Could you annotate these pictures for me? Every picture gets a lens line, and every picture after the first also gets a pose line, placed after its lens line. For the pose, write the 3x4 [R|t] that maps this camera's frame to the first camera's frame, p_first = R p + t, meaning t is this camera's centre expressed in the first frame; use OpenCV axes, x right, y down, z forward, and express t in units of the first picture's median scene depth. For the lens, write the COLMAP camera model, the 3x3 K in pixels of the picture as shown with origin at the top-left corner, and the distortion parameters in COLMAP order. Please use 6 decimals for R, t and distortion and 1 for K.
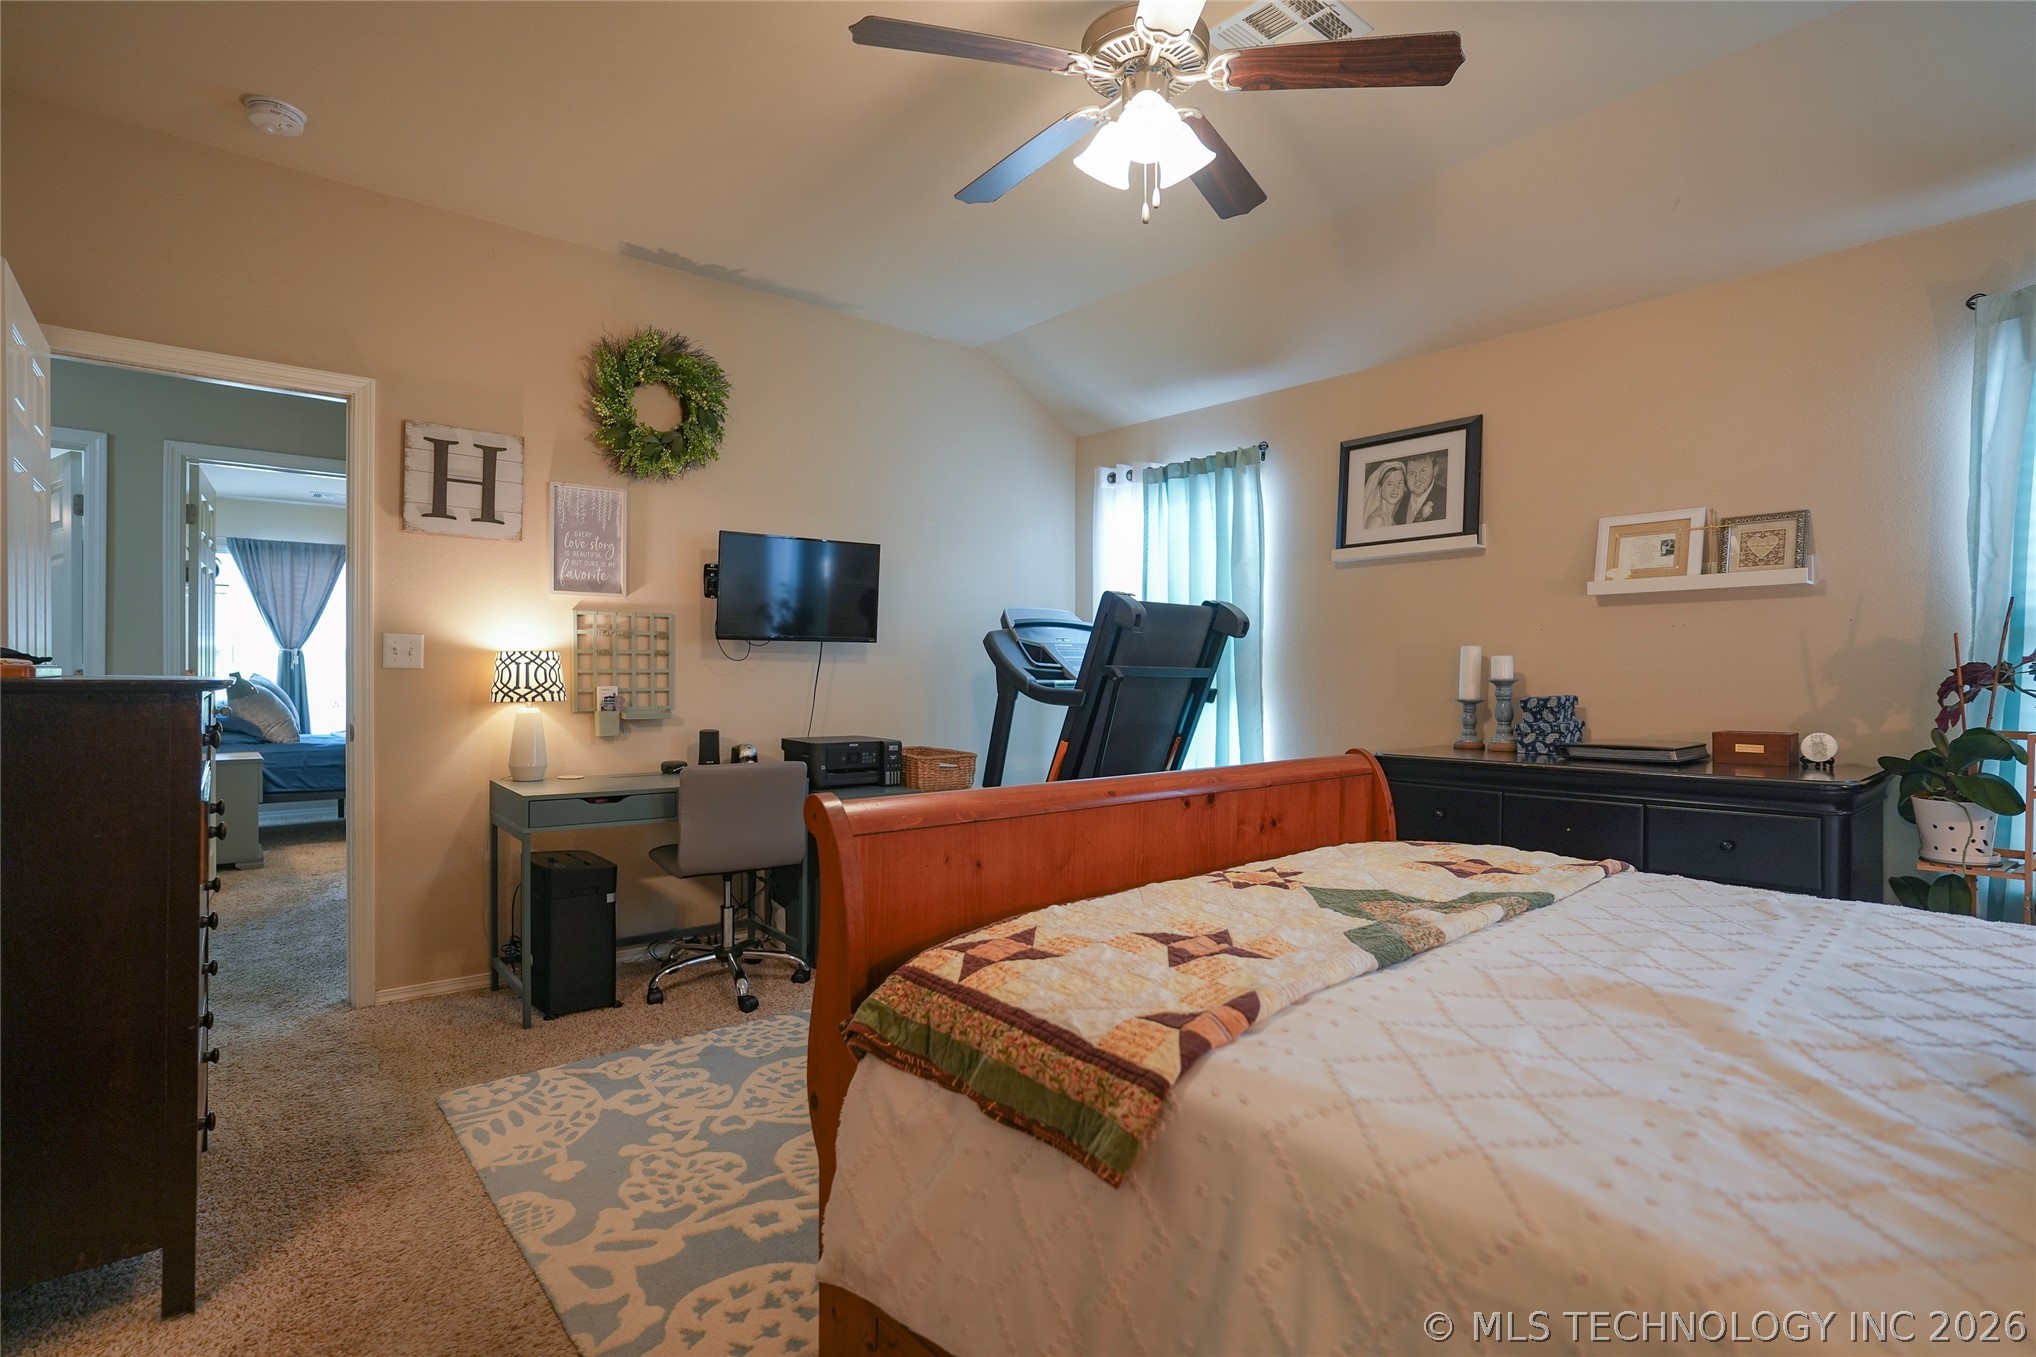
lens RADIAL K [[988.9, 0, 1019.2], [0, 988.9, 681.7], [0, 0, 1]] dist [-0.071931, 0.041576]
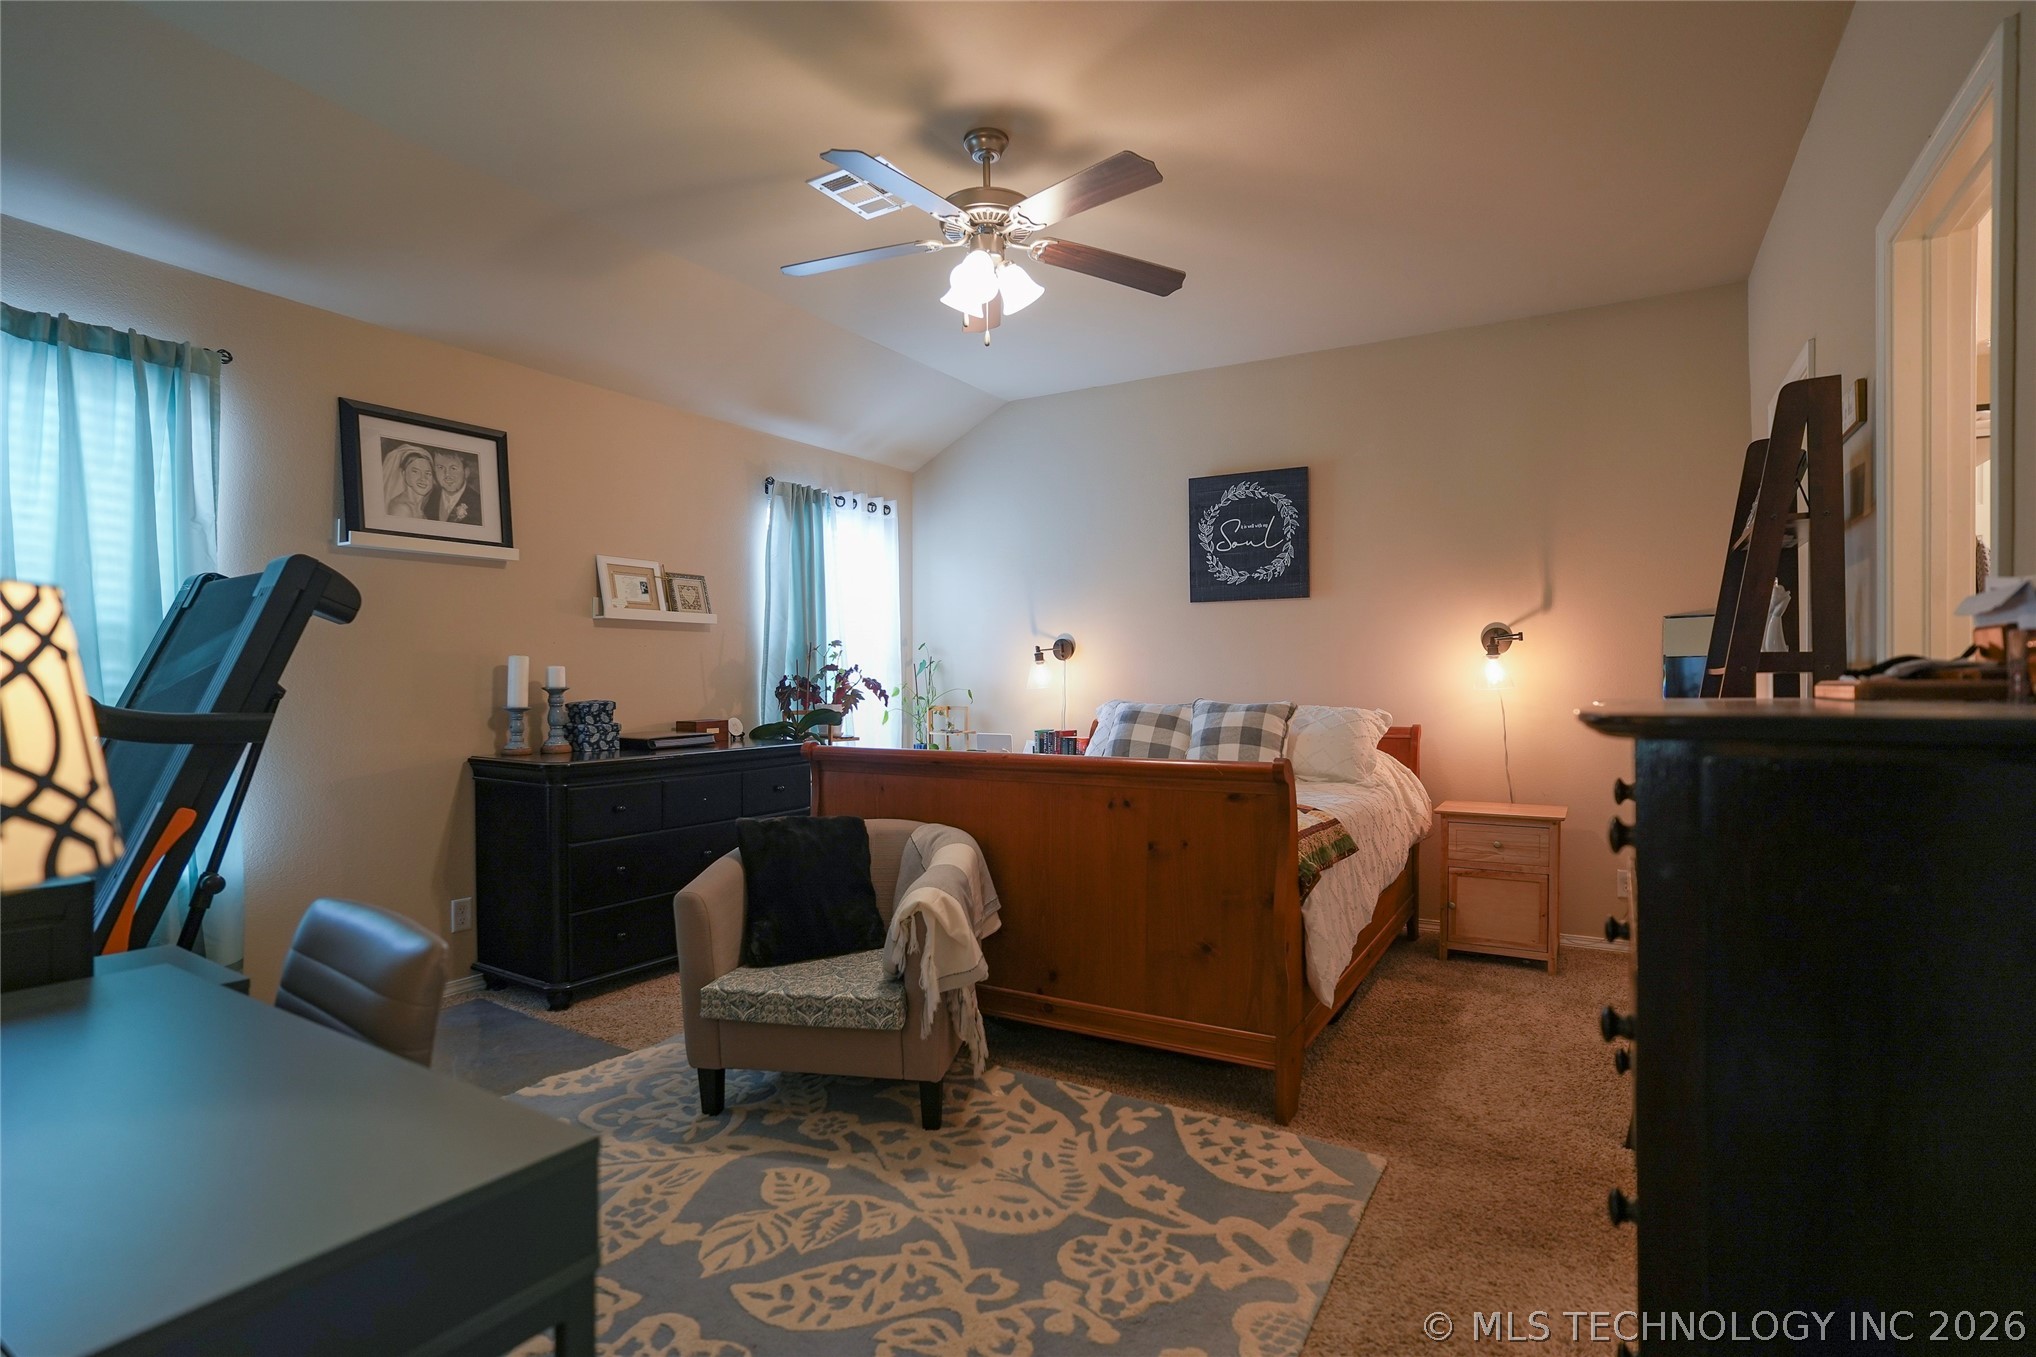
lens RADIAL K [[988.9, 0, 1019.2], [0, 988.9, 681.7], [0, 0, 1]] dist [-0.071931, 0.041576]
pose [[-0.314570, -0.003706, 0.949227, -0.745153], [0.009449, 0.999931, 0.007036, -0.012466], [-0.949187, 0.011183, -0.314513, 0.889299]]
